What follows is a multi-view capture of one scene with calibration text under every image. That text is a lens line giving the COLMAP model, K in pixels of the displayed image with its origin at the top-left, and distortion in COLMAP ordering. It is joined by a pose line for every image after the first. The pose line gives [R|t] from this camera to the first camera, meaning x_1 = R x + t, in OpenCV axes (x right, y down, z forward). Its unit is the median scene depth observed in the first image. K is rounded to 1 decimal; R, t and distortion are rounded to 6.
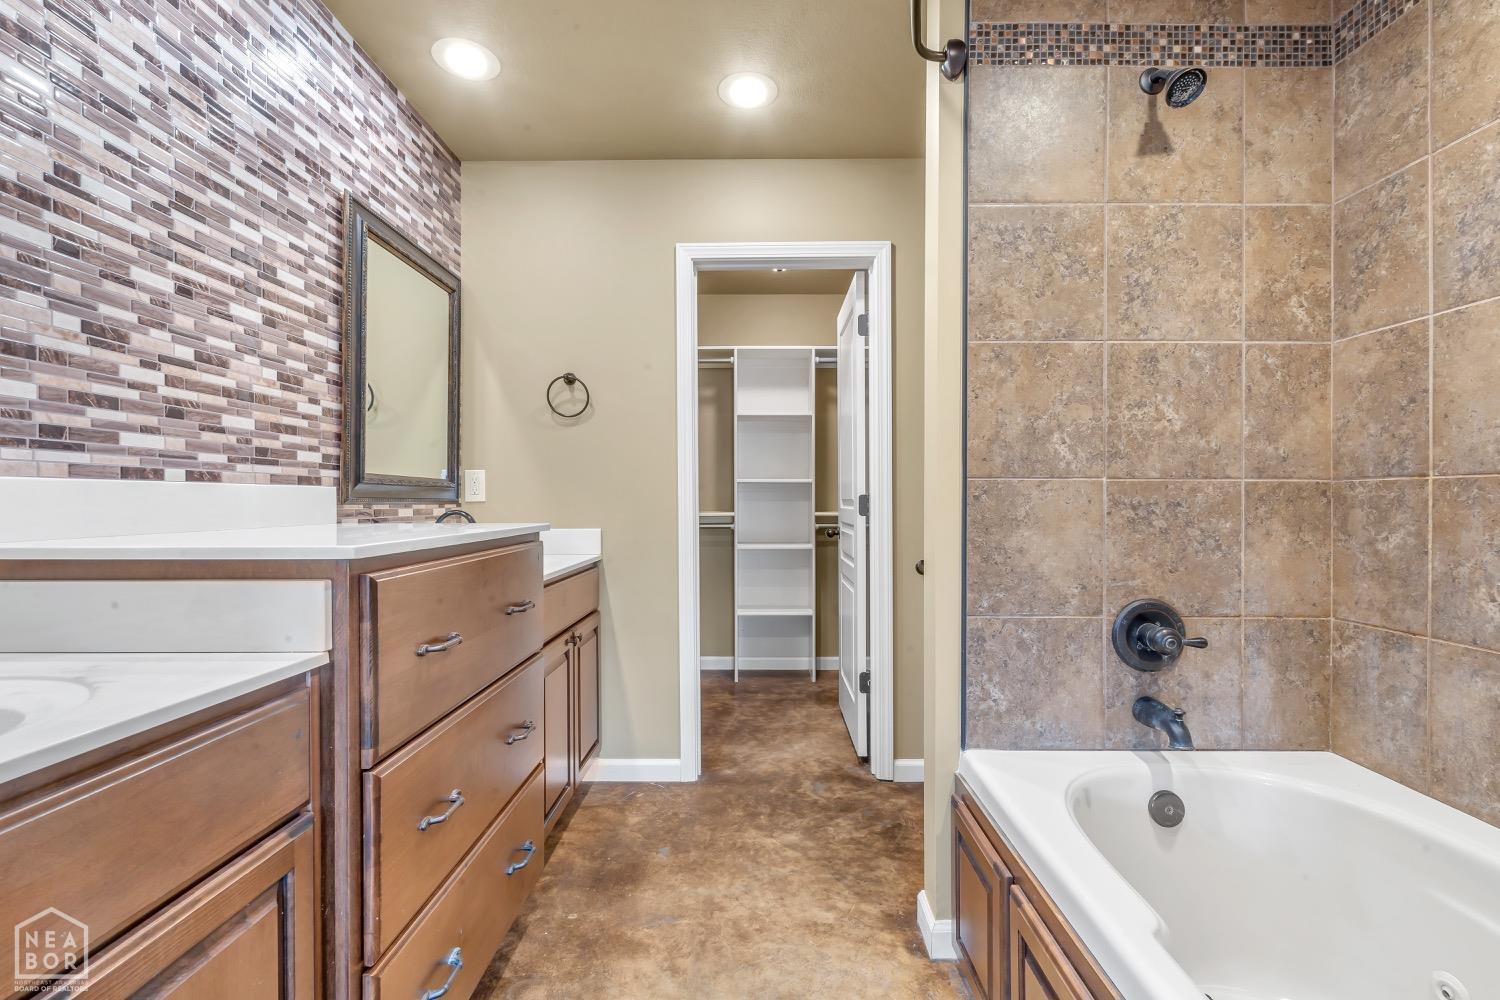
lens RADIAL K [[657.1, 0, 748.5], [0, 657.1, 503.3], [0, 0, 1]] dist [-0.001748, -0.000235]
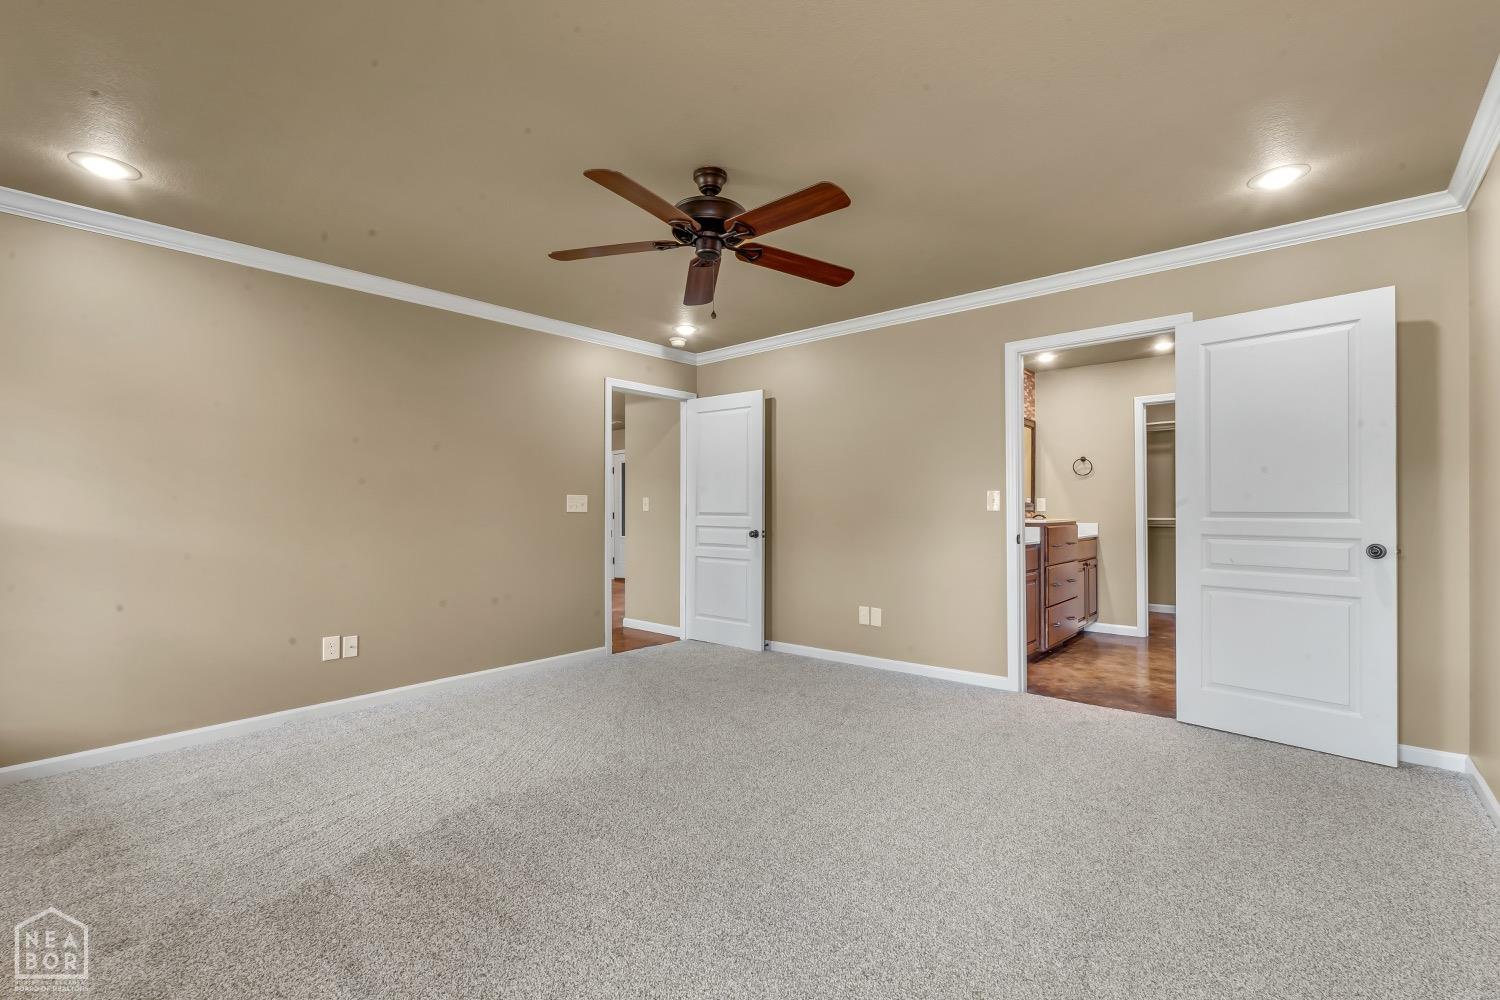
lens RADIAL K [[657.1, 0, 748.5], [0, 657.1, 503.3], [0, 0, 1]] dist [-0.001748, -0.000235]
pose [[0.763915, -0.004993, -0.645298, 0.340106], [-0.002726, 0.999936, -0.010964, -0.001229], [0.645311, 0.010135, 0.763852, -1.618047]]
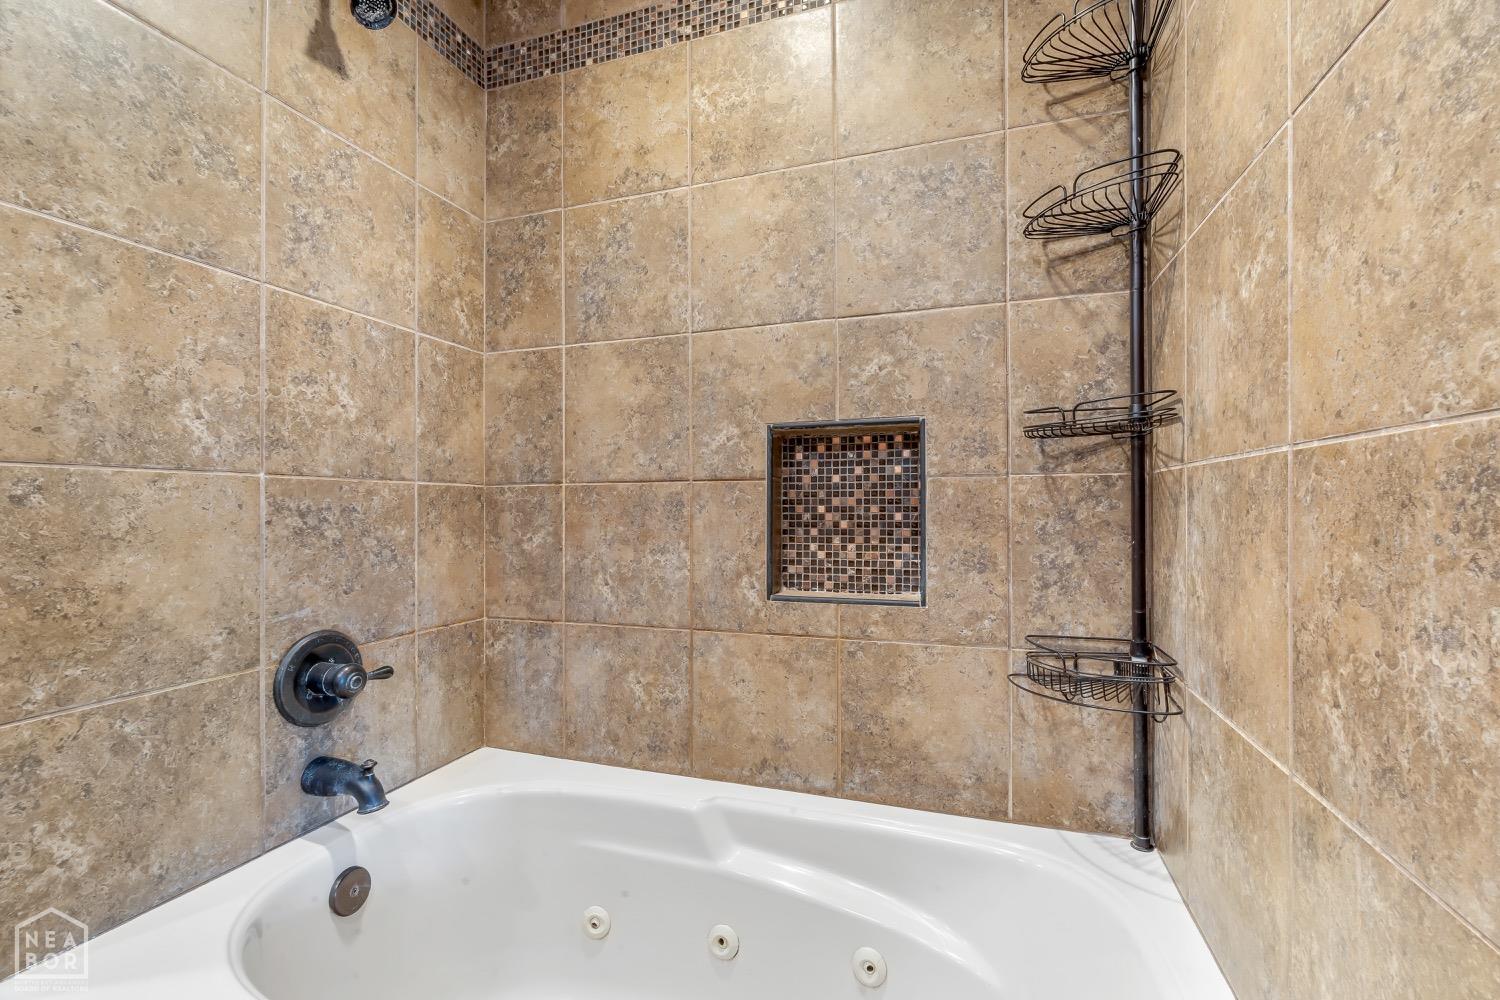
lens RADIAL K [[657.1, 0, 748.5], [0, 657.1, 503.3], [0, 0, 1]] dist [-0.001748, -0.000235]
pose [[0.306227, 0.003036, 0.951954, 0.023163], [0.010292, 0.999926, -0.006500, 0.004232], [-0.951903, 0.011788, 0.306173, 0.280552]]
